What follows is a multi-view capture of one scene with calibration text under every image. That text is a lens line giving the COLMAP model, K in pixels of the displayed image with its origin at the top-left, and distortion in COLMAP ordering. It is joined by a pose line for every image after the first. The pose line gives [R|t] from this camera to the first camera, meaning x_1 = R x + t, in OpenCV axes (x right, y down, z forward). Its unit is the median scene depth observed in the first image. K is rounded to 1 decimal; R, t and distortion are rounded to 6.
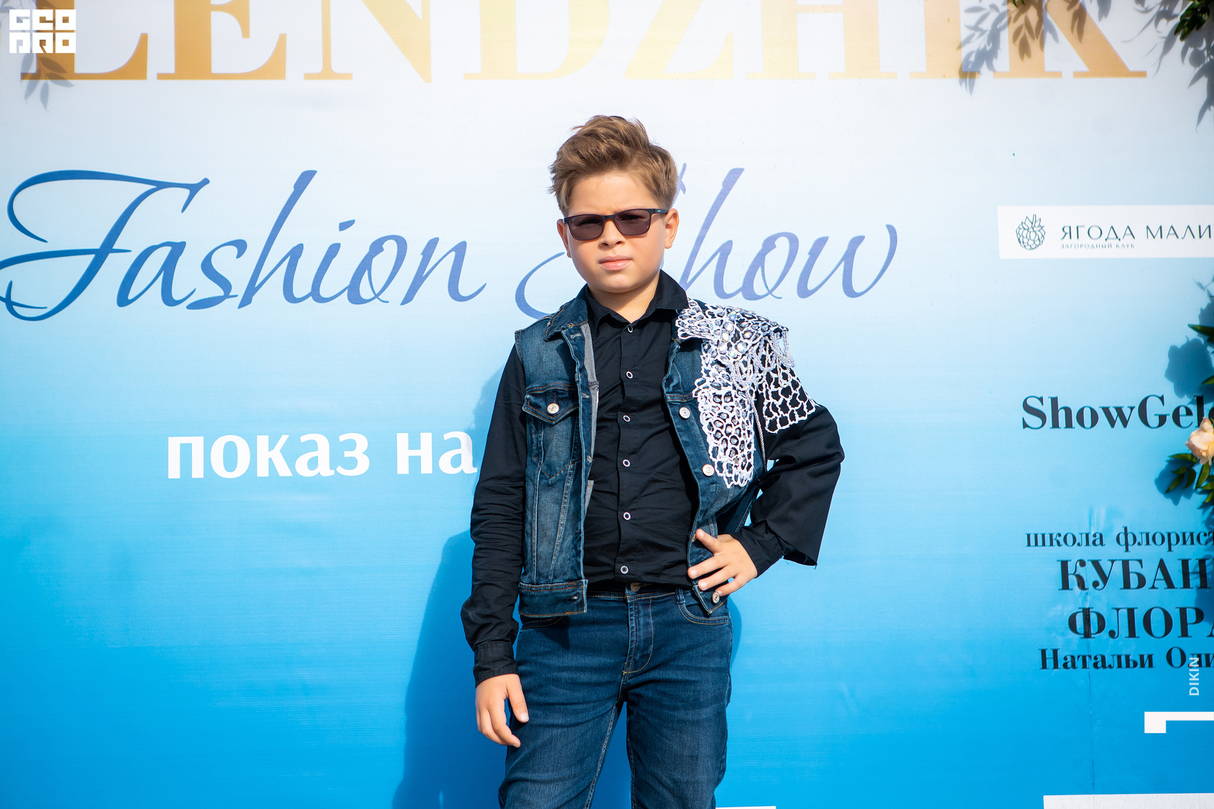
lens RADIAL K [[2410.8, 0, 627.5], [0, 2410.8, 400.6], [0, 0, 1]] dist [0.234015, 0.000000]
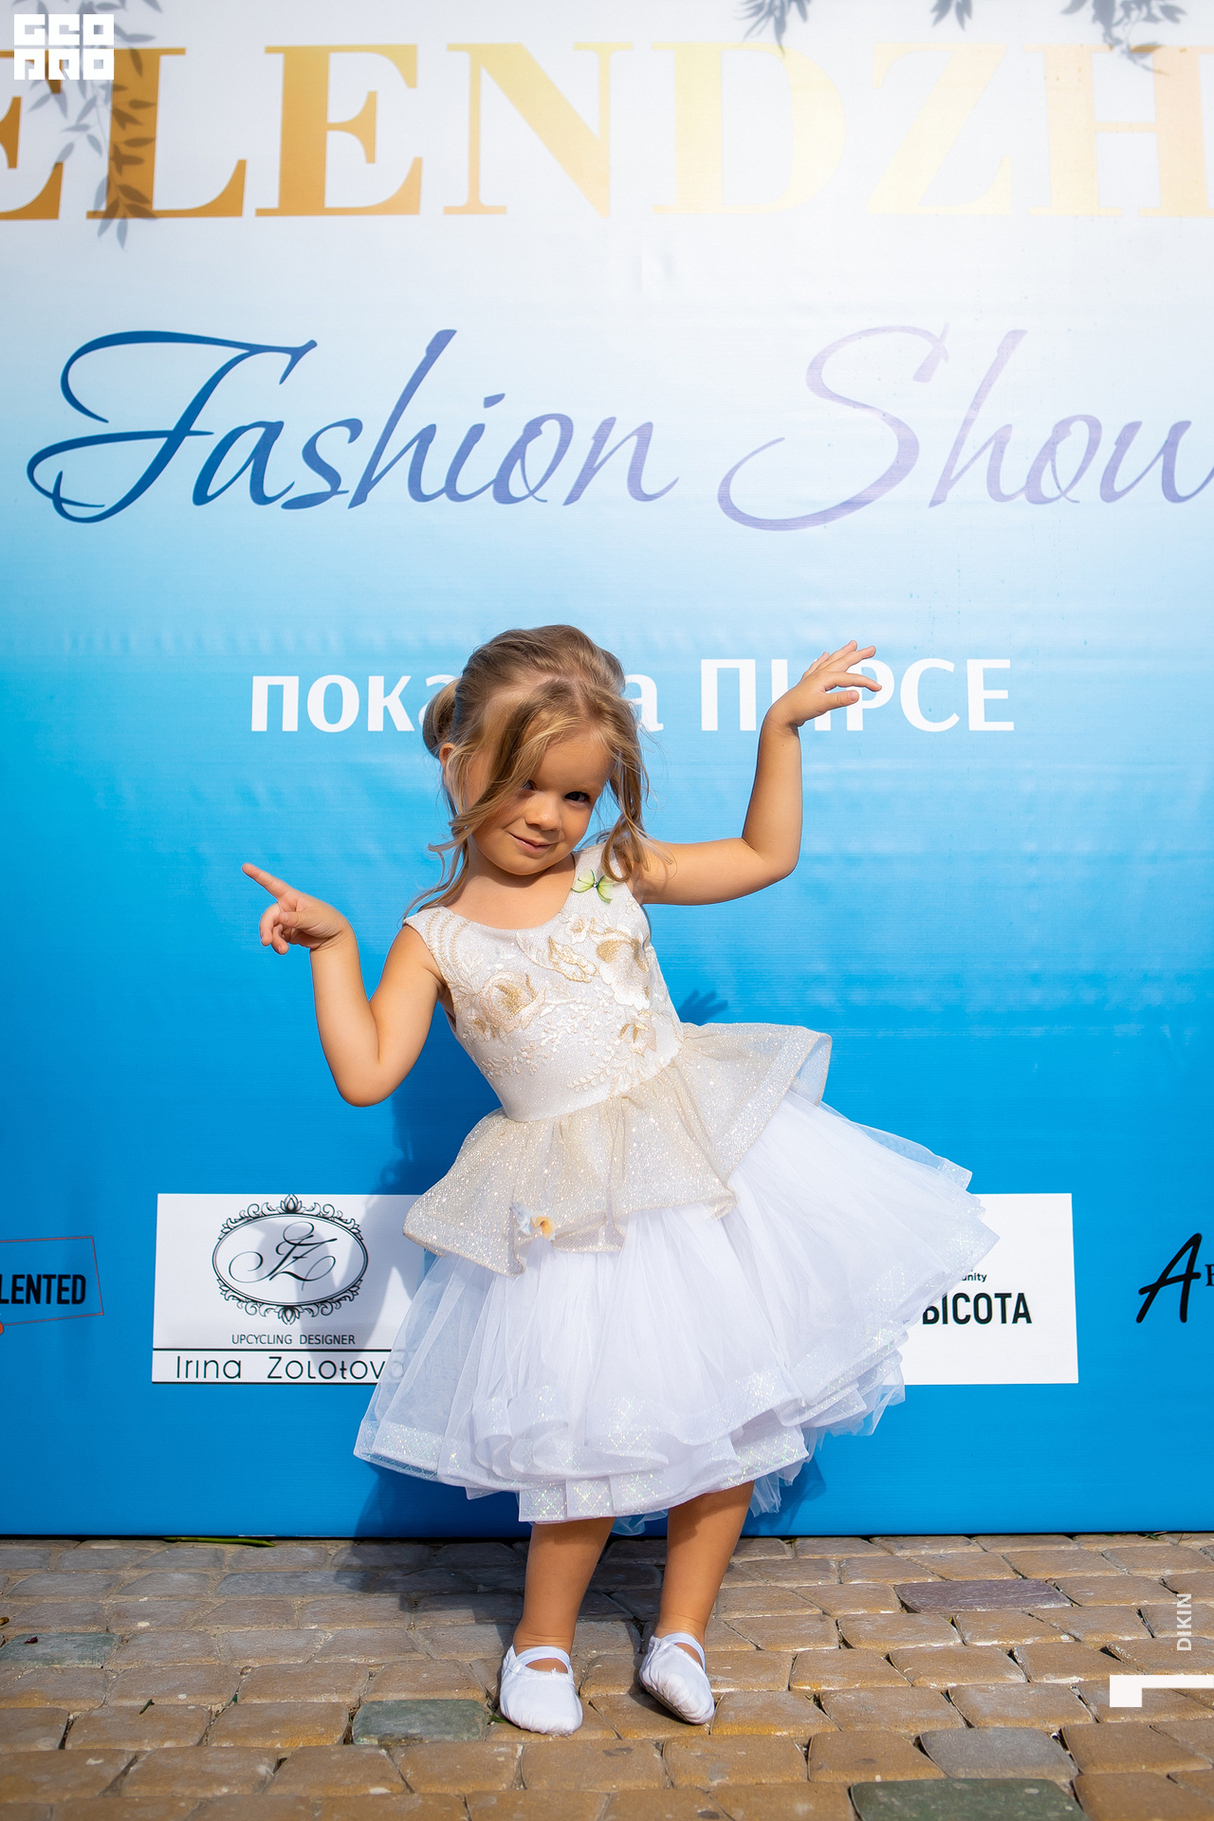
lens RADIAL K [[2046.9, 0, 617.6], [0, 2046.9, 744.9], [0, 0, 1]] dist [-0.067370, 0.000000]
pose [[0.997228, 0.010401, -0.073676, -0.030166], [-0.013967, 0.998747, -0.048051, 0.063983], [0.073084, 0.048947, 0.996124, 0.378951]]
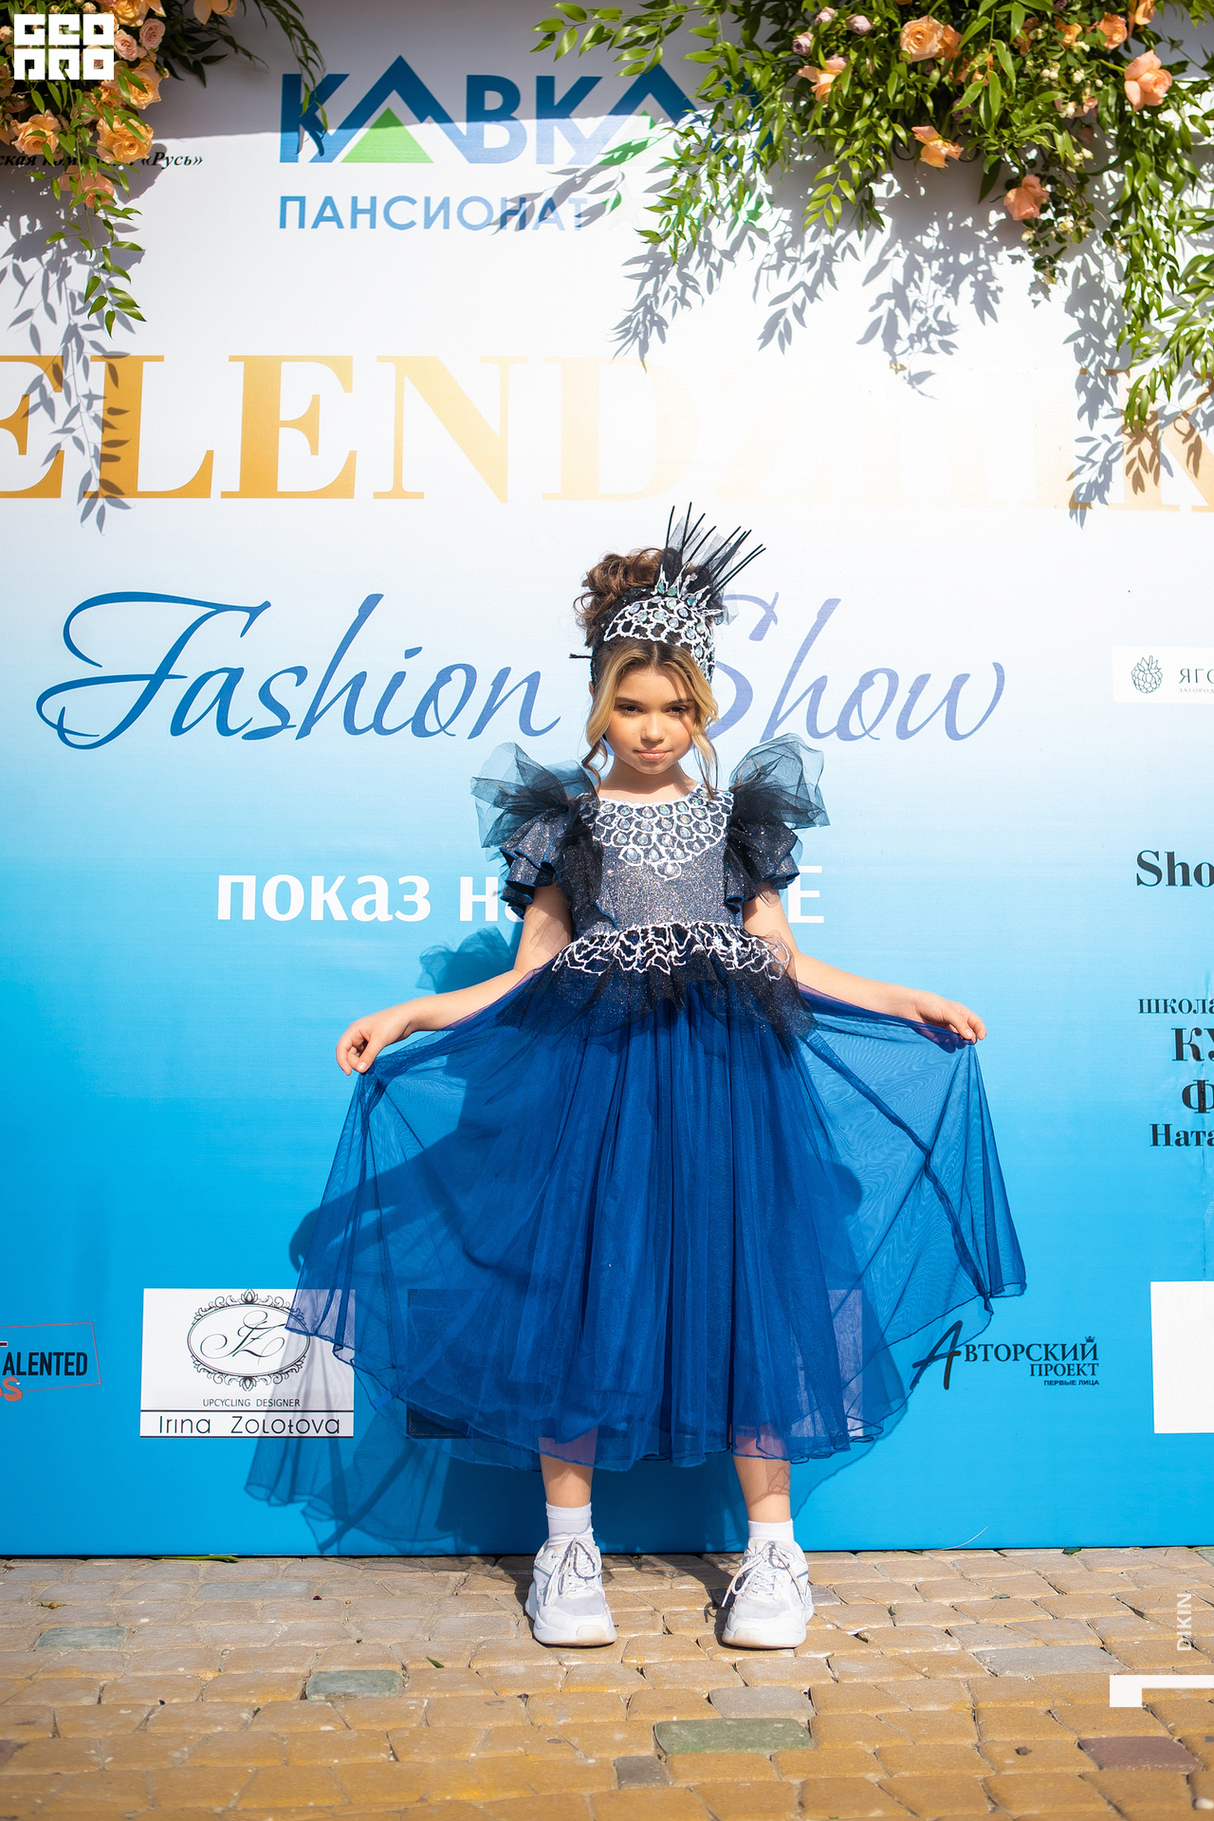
lens RADIAL K [[2141.9, 0, 612.5], [0, 2141.9, 789.3], [0, 0, 1]] dist [-0.056925, 0.000000]
pose [[0.998999, 0.019297, -0.040348, -0.004811], [-0.020511, 0.999343, -0.029890, 0.003399], [0.039744, 0.030687, 0.998739, 0.180204]]
